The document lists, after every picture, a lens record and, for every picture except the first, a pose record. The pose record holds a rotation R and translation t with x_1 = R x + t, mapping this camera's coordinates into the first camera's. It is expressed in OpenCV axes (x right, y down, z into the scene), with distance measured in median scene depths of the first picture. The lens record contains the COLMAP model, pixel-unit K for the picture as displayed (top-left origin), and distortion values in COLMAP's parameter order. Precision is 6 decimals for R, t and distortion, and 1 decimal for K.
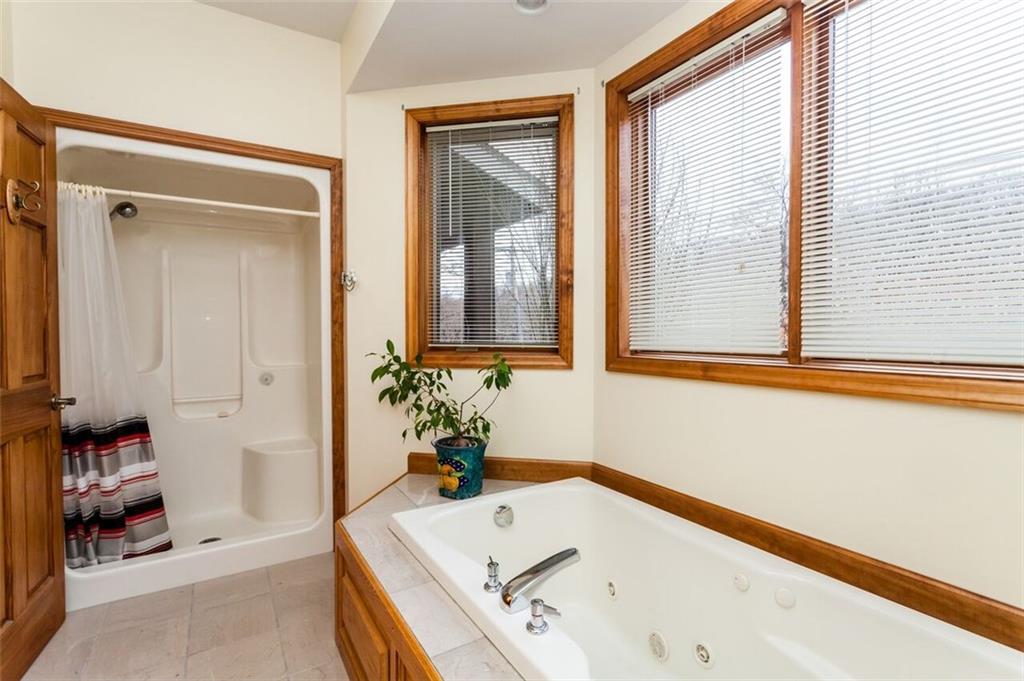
lens RADIAL K [[494.8, 0, 510.6], [0, 494.8, 341.7], [0, 0, 1]] dist [0.010776, -0.000772]
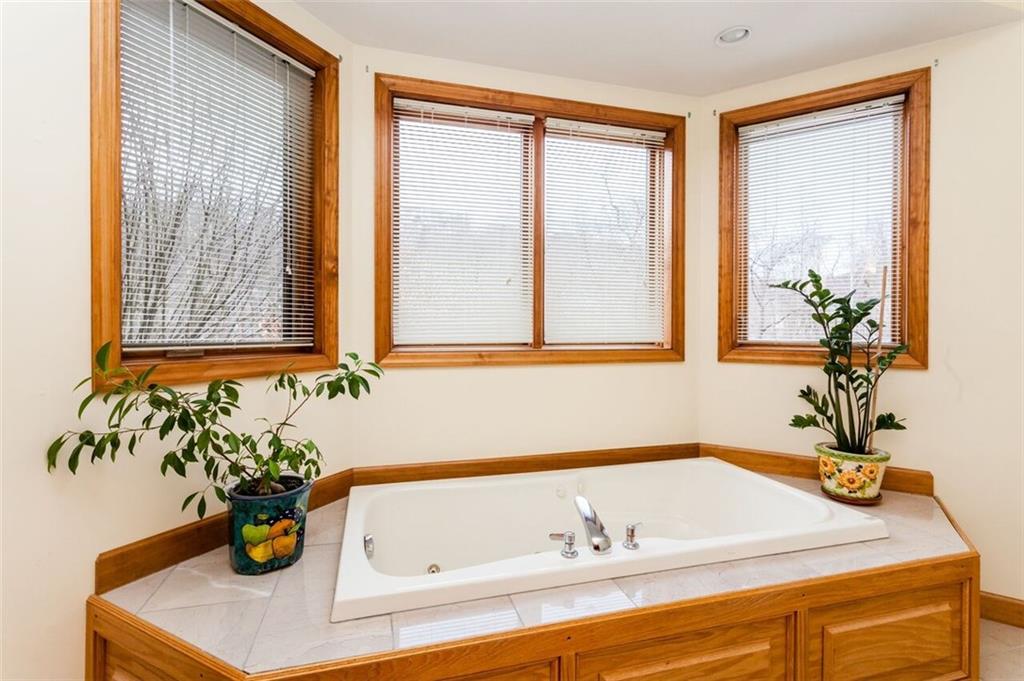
lens RADIAL K [[494.8, 0, 510.3], [0, 494.8, 332.1], [0, 0, 1]] dist [0.010776, -0.000772]
pose [[0.252421, -0.005598, 0.967601, -0.679072], [0.014071, 0.999899, 0.002114, -0.007987], [-0.967515, 0.013081, 0.252474, 0.494906]]
